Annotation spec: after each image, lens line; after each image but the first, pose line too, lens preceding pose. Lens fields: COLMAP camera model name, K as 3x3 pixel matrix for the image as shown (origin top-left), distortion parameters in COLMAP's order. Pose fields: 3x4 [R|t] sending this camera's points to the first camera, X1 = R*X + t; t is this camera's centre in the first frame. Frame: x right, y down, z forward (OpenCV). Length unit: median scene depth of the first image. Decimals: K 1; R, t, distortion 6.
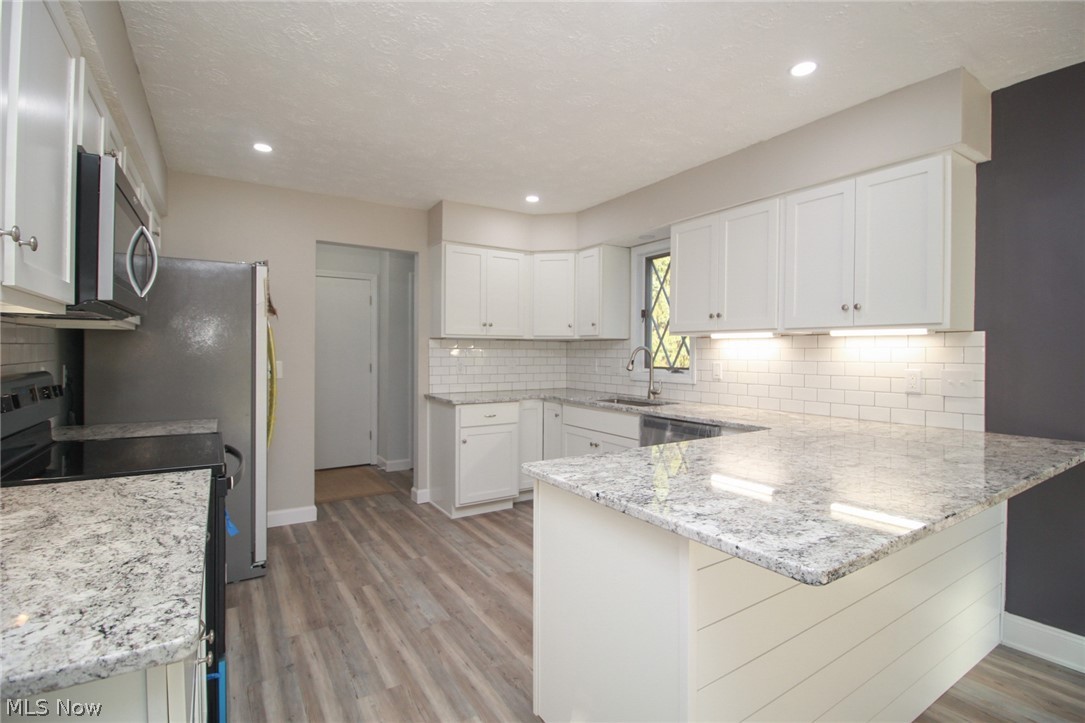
lens RADIAL K [[510.4, 0, 545.7], [0, 510.4, 360.6], [0, 0, 1]] dist [-0.010776, -0.007271]
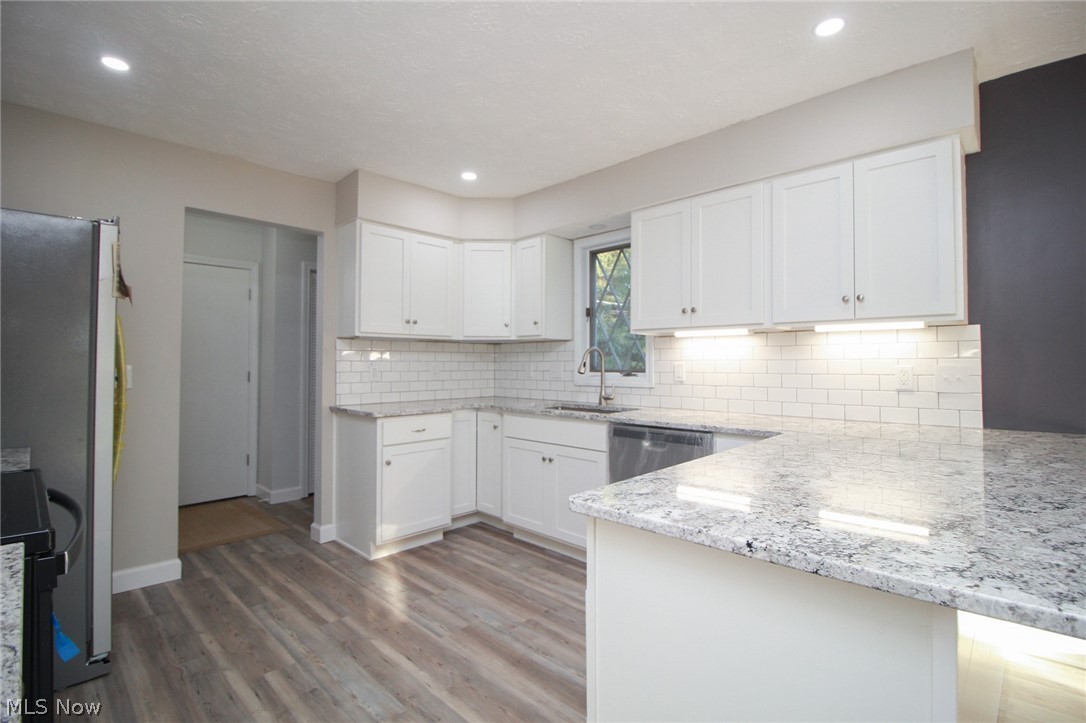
lens RADIAL K [[510.9, 0, 547.0], [0, 510.9, 354.8], [0, 0, 1]] dist [-0.010776, -0.007271]
pose [[0.973186, -0.000998, 0.230018, -0.130727], [0.008642, 0.999443, -0.032226, 0.019196], [-0.229858, 0.033350, 0.972653, 0.190699]]
